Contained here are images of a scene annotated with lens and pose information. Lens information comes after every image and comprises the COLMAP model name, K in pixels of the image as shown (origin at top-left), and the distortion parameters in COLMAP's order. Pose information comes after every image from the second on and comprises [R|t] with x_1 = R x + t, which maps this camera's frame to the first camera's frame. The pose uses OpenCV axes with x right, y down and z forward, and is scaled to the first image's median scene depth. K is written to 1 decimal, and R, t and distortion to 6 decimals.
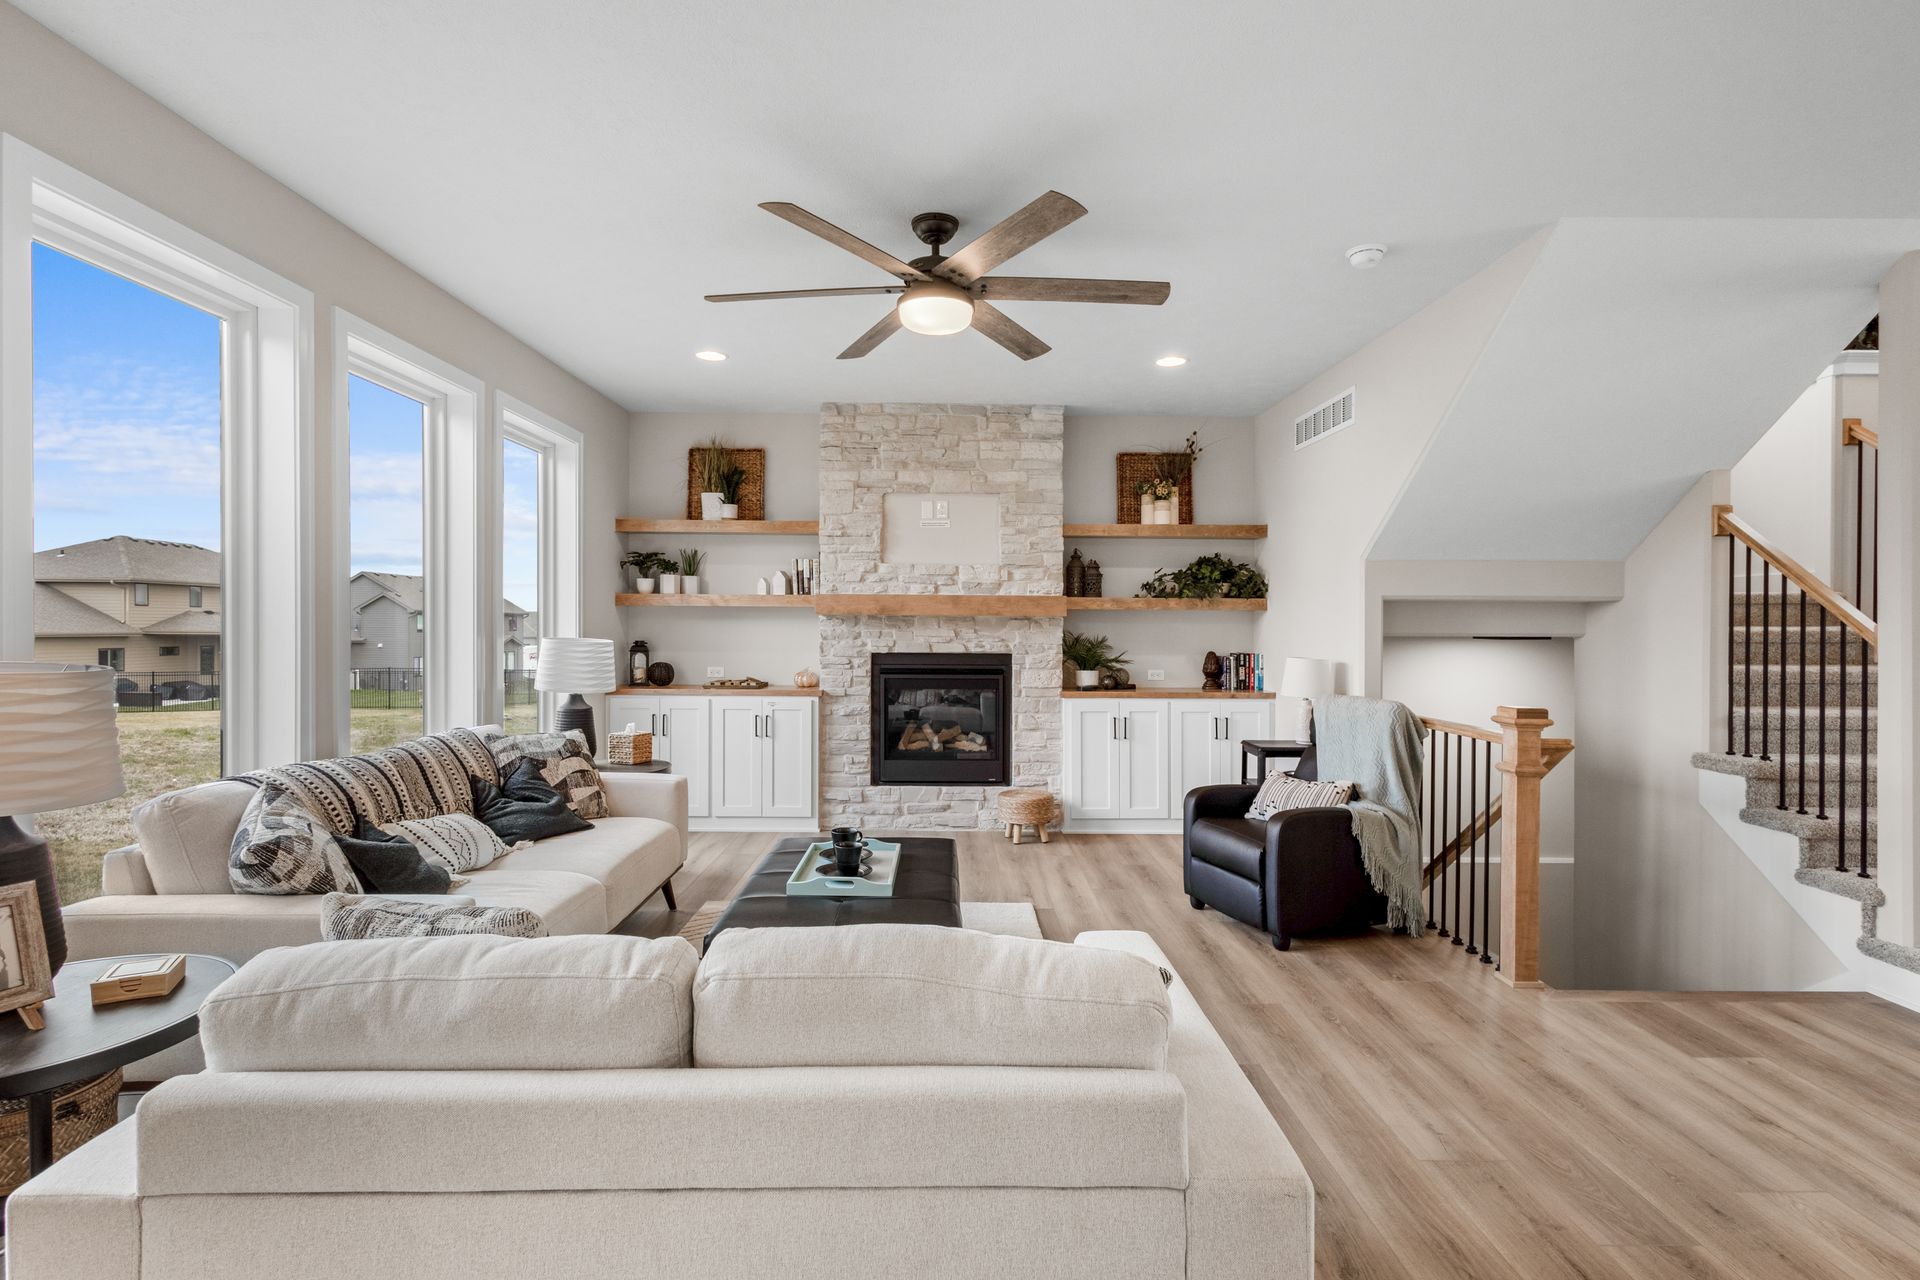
lens RADIAL K [[910.3, 0, 960.0], [0, 910.3, 640.0], [0, 0, 1]] dist [0.001299, -0.001080]
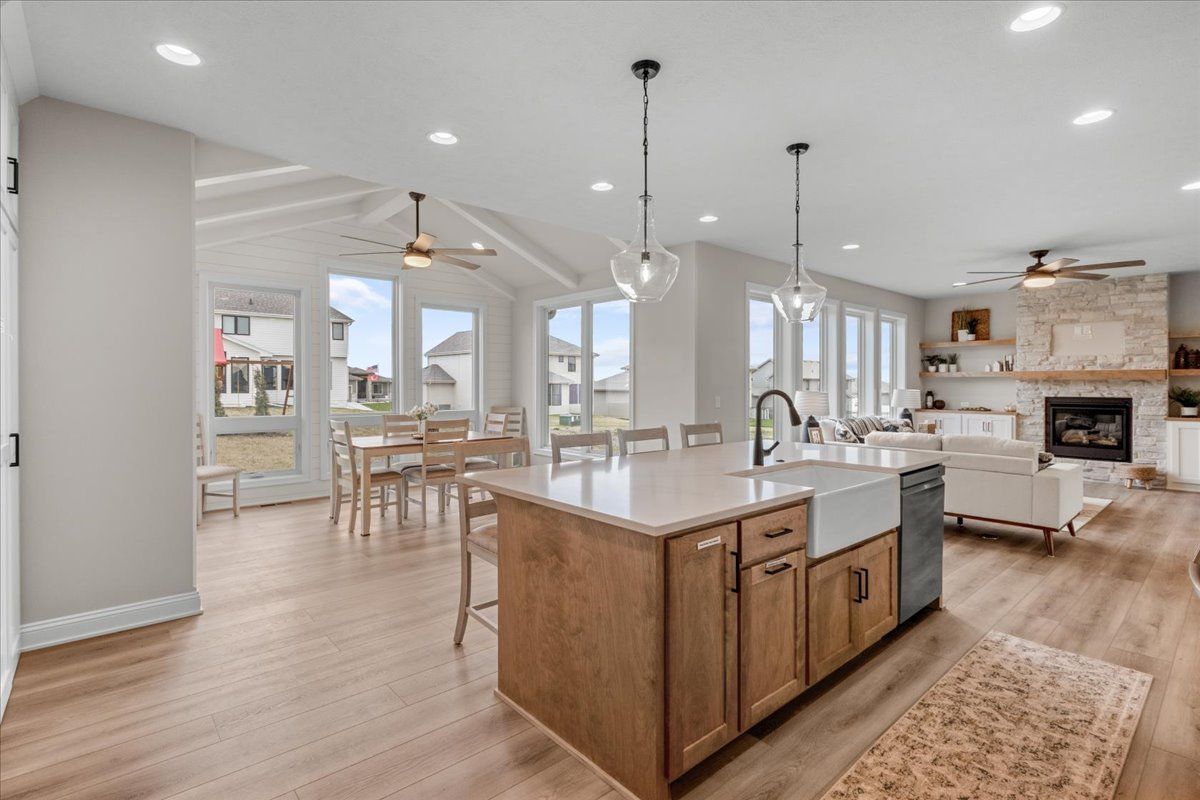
lens RADIAL K [[552.8, 0, 590.4], [0, 552.8, 384.0], [0, 0, 1]] dist [0.000119, -0.000608]
pose [[0.633585, -0.005465, -0.773654, 0.244431], [-0.008772, 0.999860, -0.014247, 0.011838], [0.773624, 0.015813, 0.633448, -0.718232]]
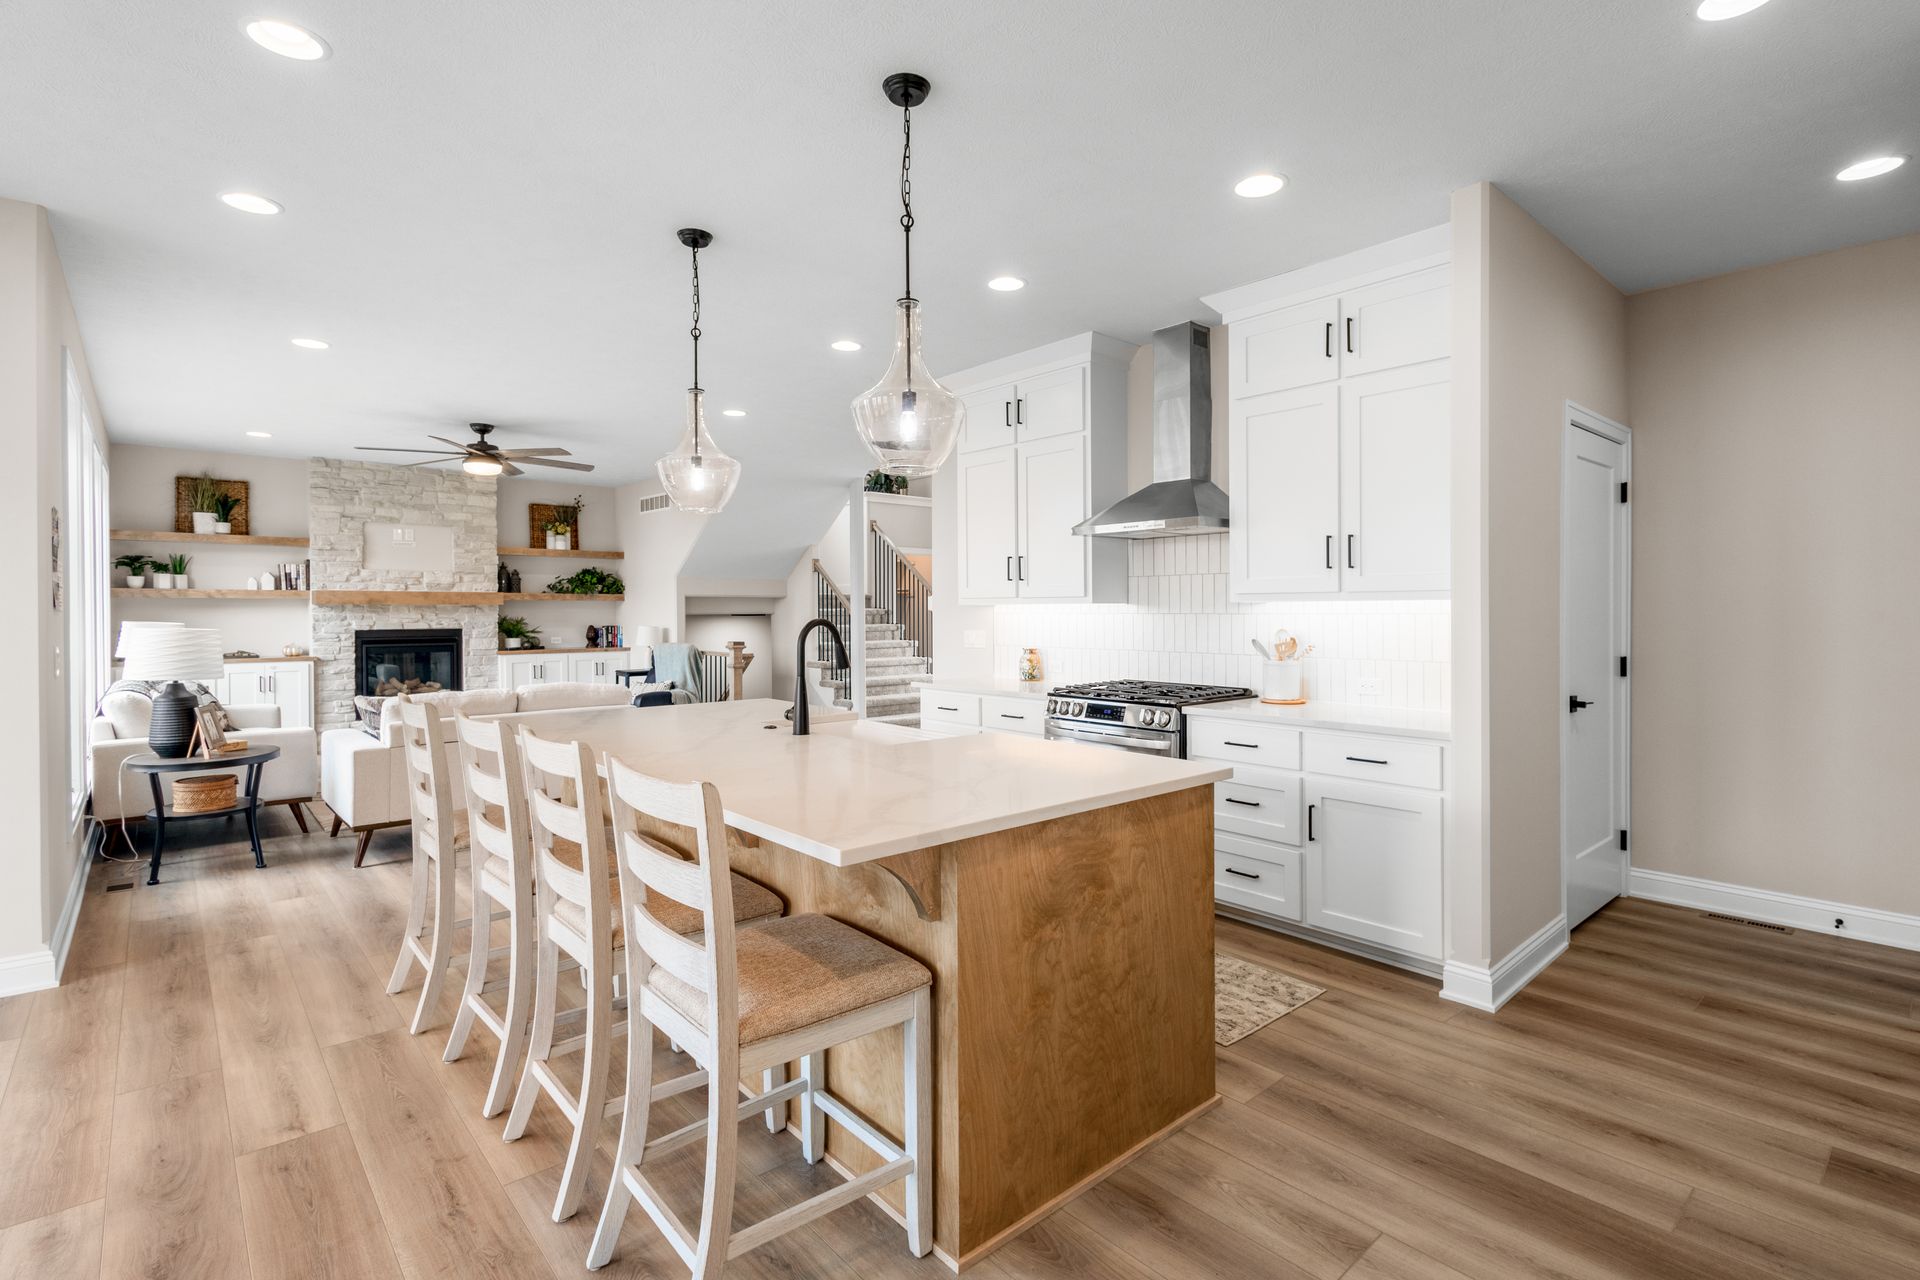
lens RADIAL K [[914.5, 0, 963.2], [0, 914.5, 605.3], [0, 0, 1]] dist [0.000961, 0.000107]
pose [[0.756077, -0.004762, 0.654465, -0.321472], [0.017198, 0.999773, -0.012594, 0.009496], [-0.654257, 0.020777, 0.755987, -0.757193]]
